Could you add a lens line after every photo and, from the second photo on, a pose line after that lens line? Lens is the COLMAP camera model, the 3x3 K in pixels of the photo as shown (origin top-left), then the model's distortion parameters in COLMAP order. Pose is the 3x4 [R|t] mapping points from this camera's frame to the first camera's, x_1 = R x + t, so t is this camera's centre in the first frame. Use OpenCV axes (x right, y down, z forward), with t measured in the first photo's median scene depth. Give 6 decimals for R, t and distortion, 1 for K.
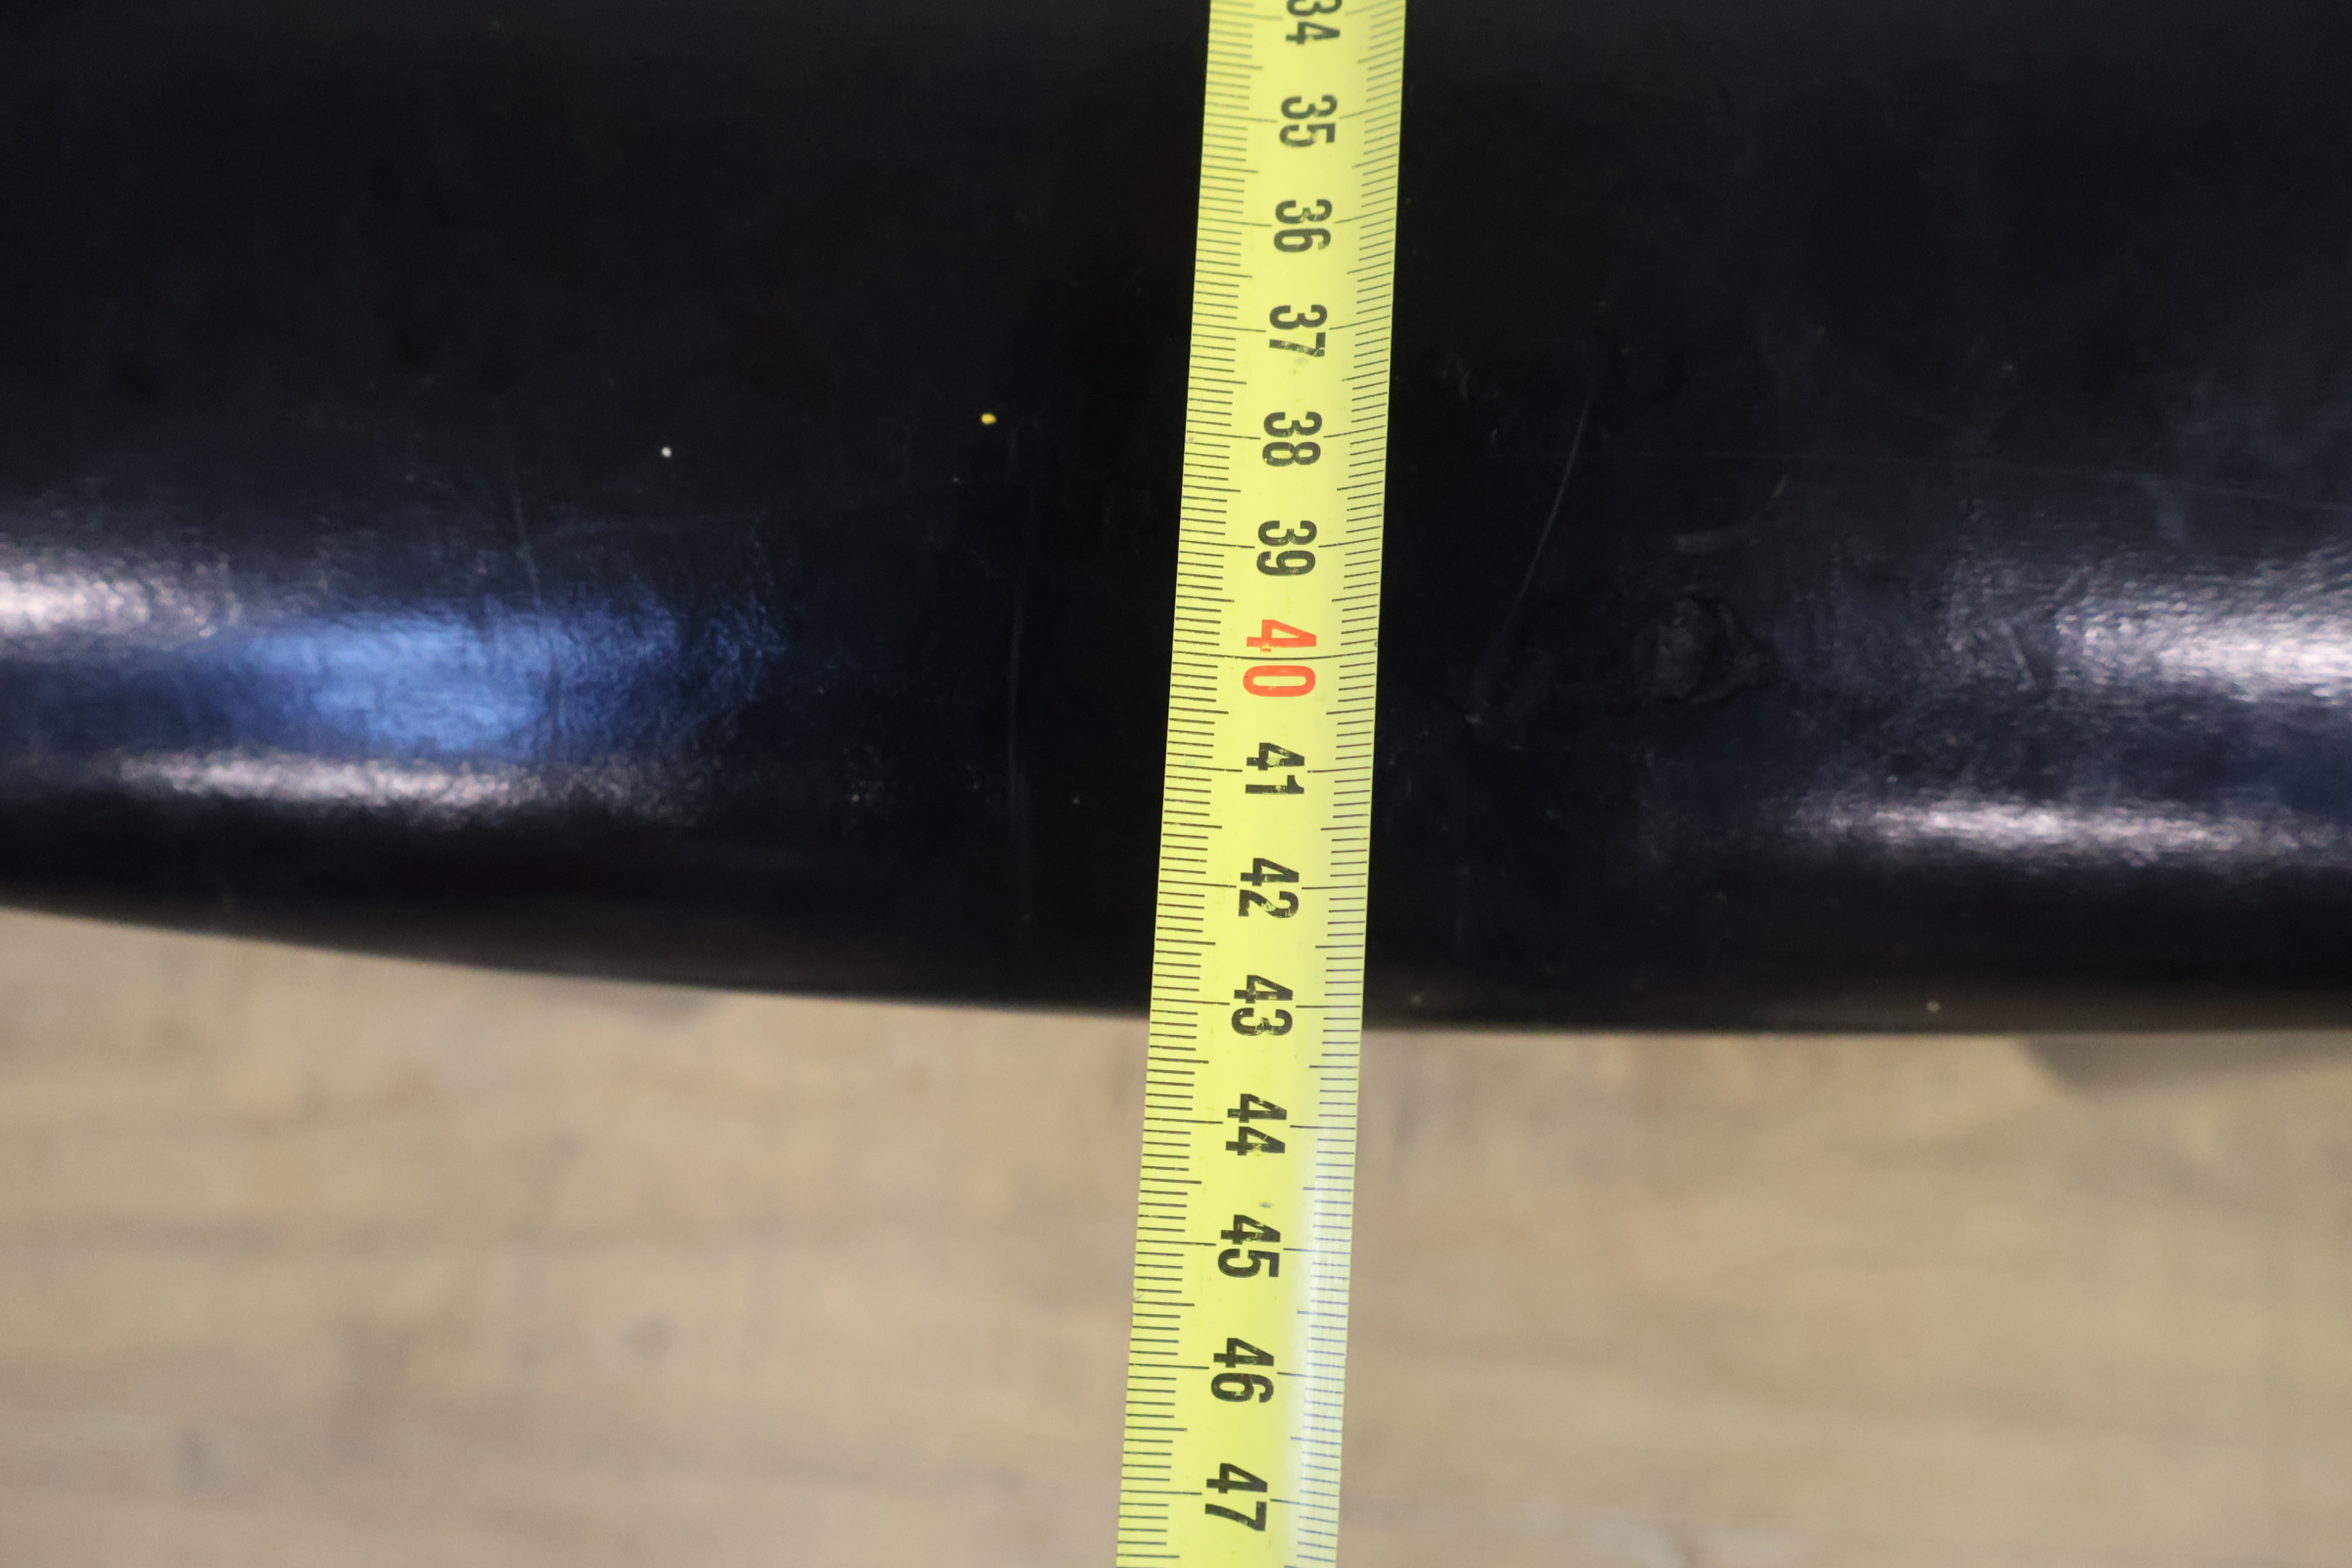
lens RADIAL K [[2251.0, 0, 1180.2], [0, 2251.0, 787.5], [0, 0, 1]] dist [-0.009600, 0.000000]
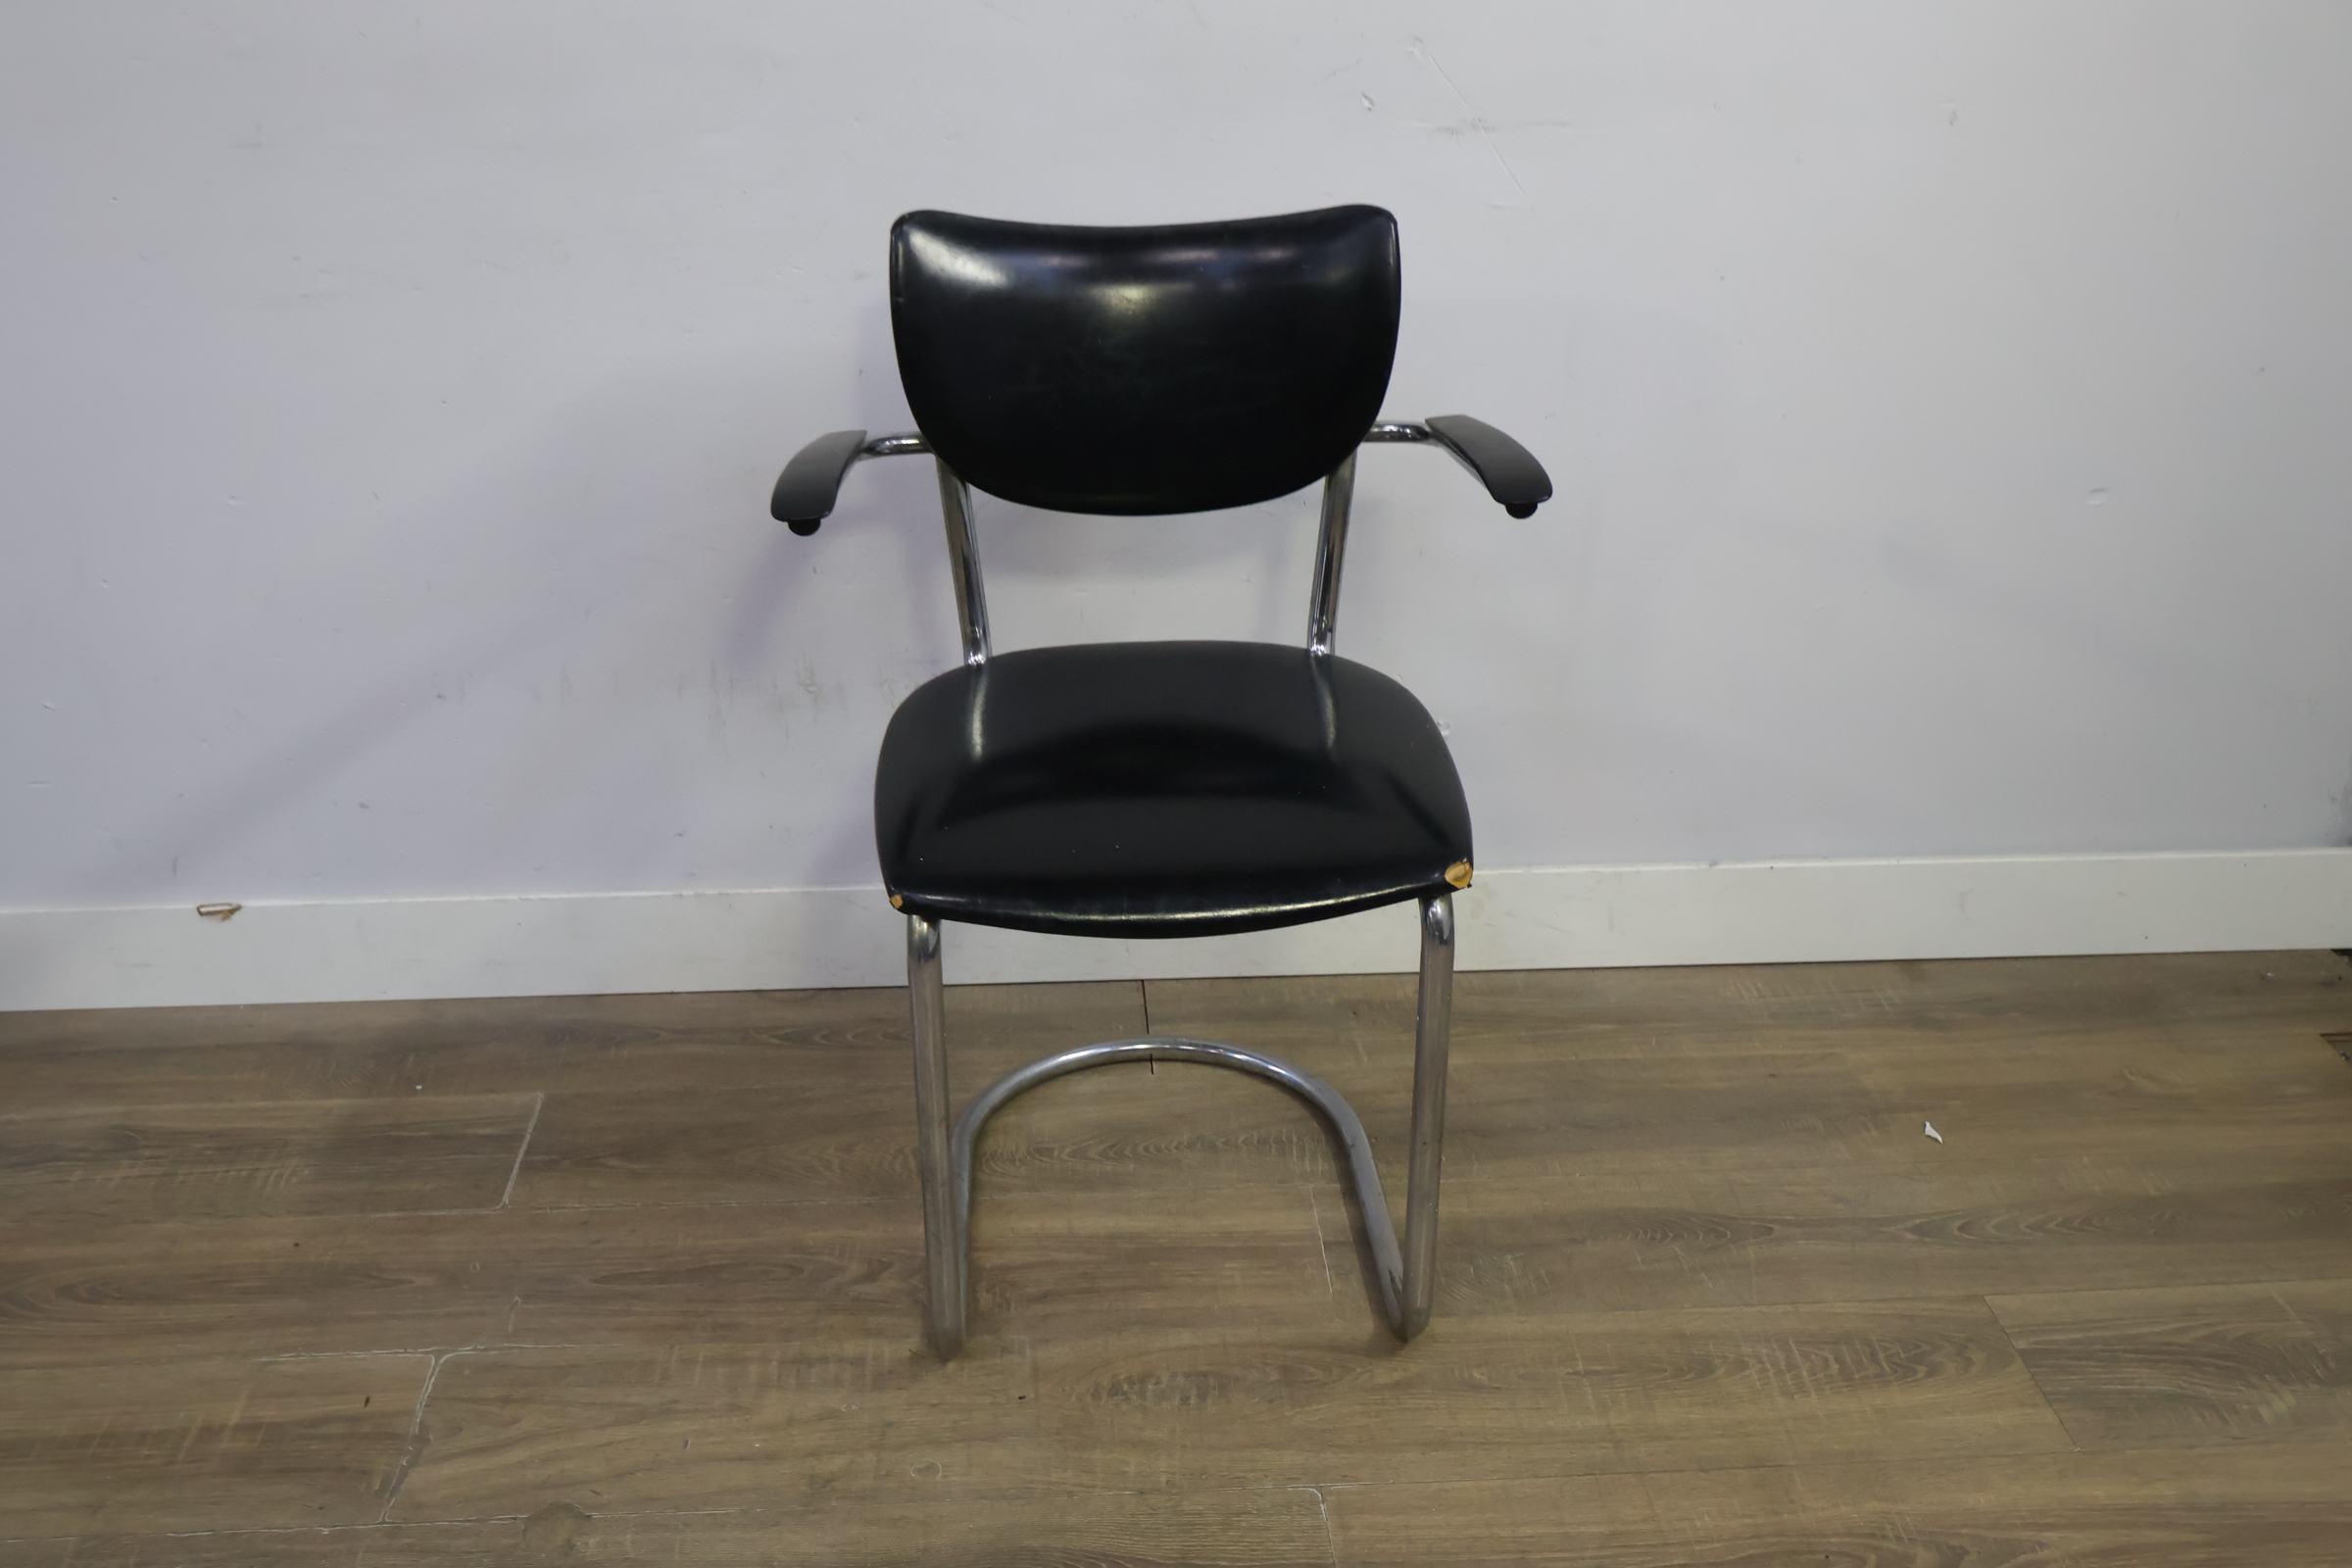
lens RADIAL K [[2251.0, 0, 1173.9], [0, 2251.0, 772.9], [0, 0, 1]] dist [-0.009600, 0.000000]
pose [[0.991594, 0.000942, 0.129388, -0.305416], [0.106600, 0.560829, -0.821040, 2.075434], [-0.073338, 0.827931, 0.556014, -1.211748]]
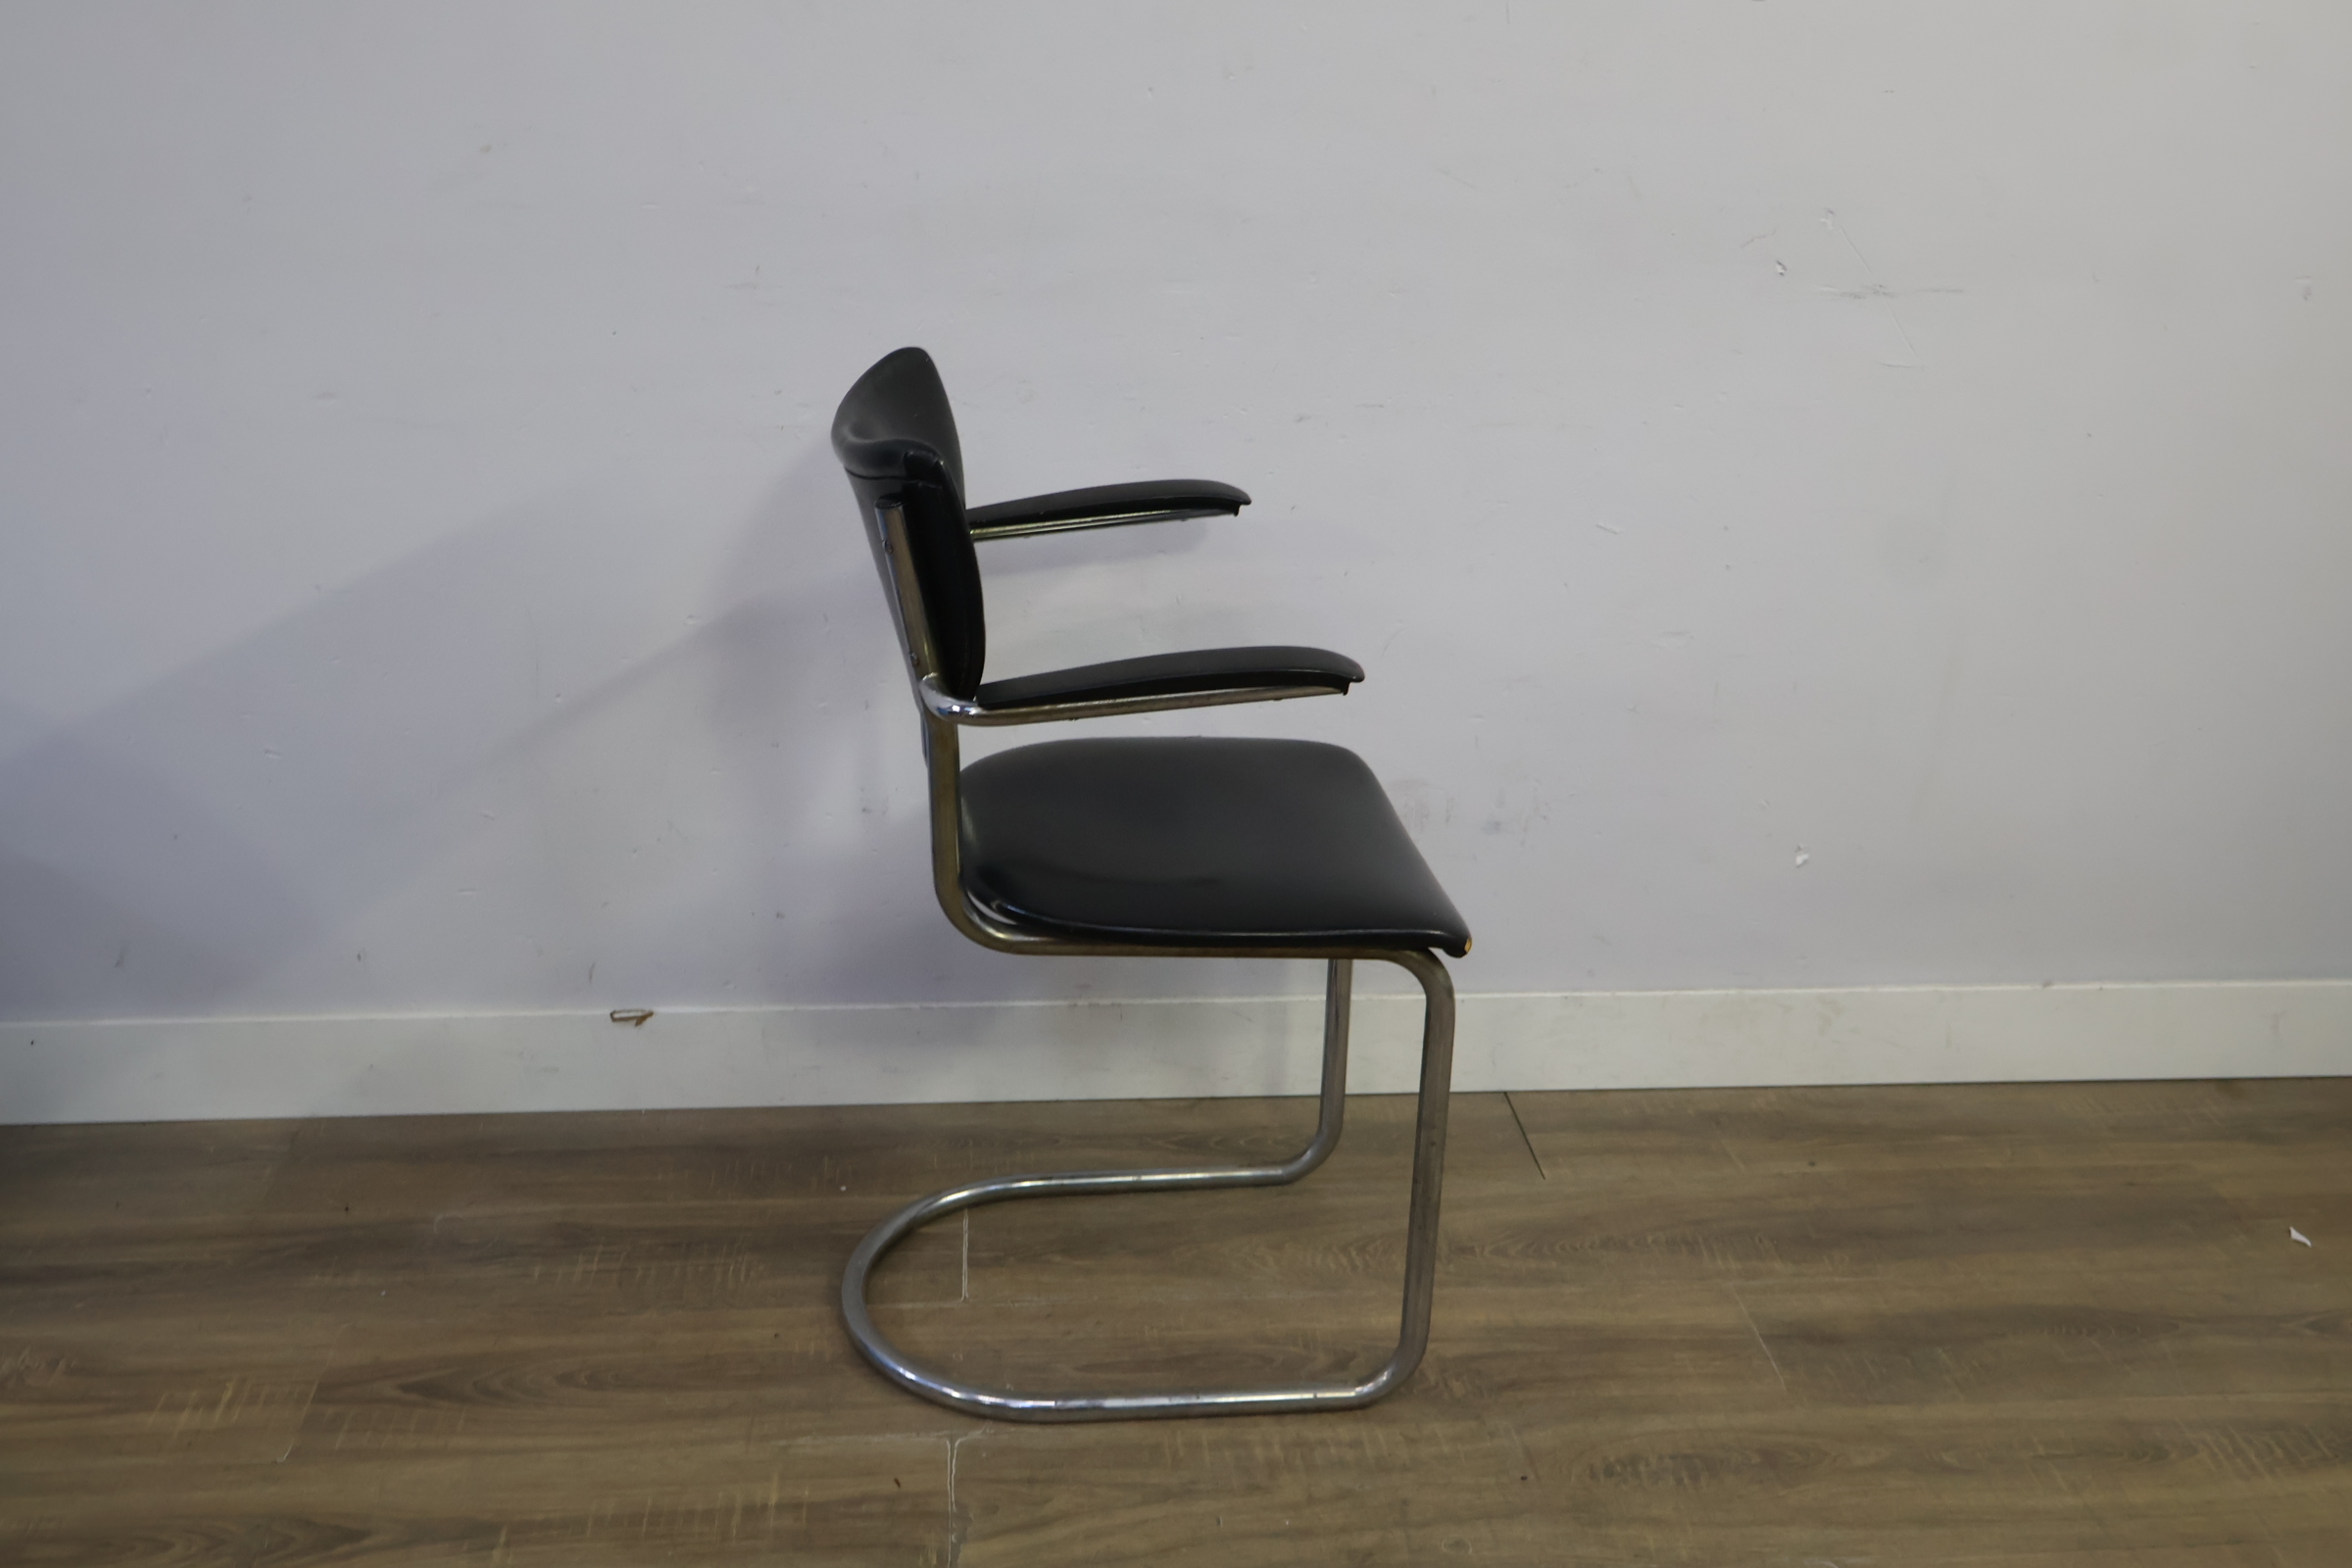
lens RADIAL K [[2251.0, 0, 1182.8], [0, 2251.0, 783.9], [0, 0, 1]] dist [-0.009600, 0.000000]
pose [[0.986976, 0.020560, 0.159545, -1.074229], [0.127187, 0.507522, -0.852200, 2.172482], [-0.098494, 0.861393, 0.498298, -1.189006]]
